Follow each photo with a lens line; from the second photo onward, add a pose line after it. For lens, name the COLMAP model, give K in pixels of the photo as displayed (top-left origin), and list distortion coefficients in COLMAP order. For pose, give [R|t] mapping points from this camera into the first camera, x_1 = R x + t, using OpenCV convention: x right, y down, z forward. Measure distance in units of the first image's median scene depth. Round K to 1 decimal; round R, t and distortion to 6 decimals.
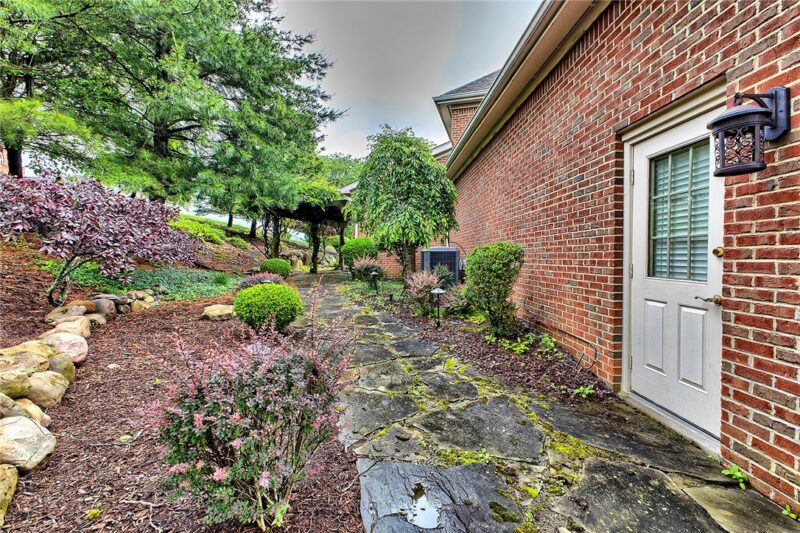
lens RADIAL K [[349.1, 0, 399.5], [0, 349.1, 263.4], [0, 0, 1]] dist [0.004939, 0.000283]
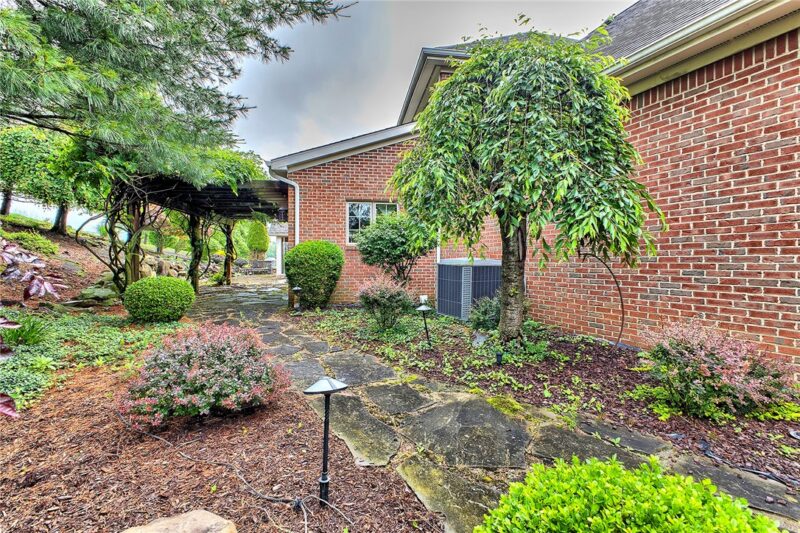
lens RADIAL K [[349.1, 0, 400.5], [0, 349.1, 266.8], [0, 0, 1]] dist [0.004939, 0.000283]
pose [[0.913731, 0.003728, 0.406302, -0.172885], [0.000950, 0.999936, -0.011313, -0.014753], [-0.406318, 0.010723, 0.913669, 0.274354]]
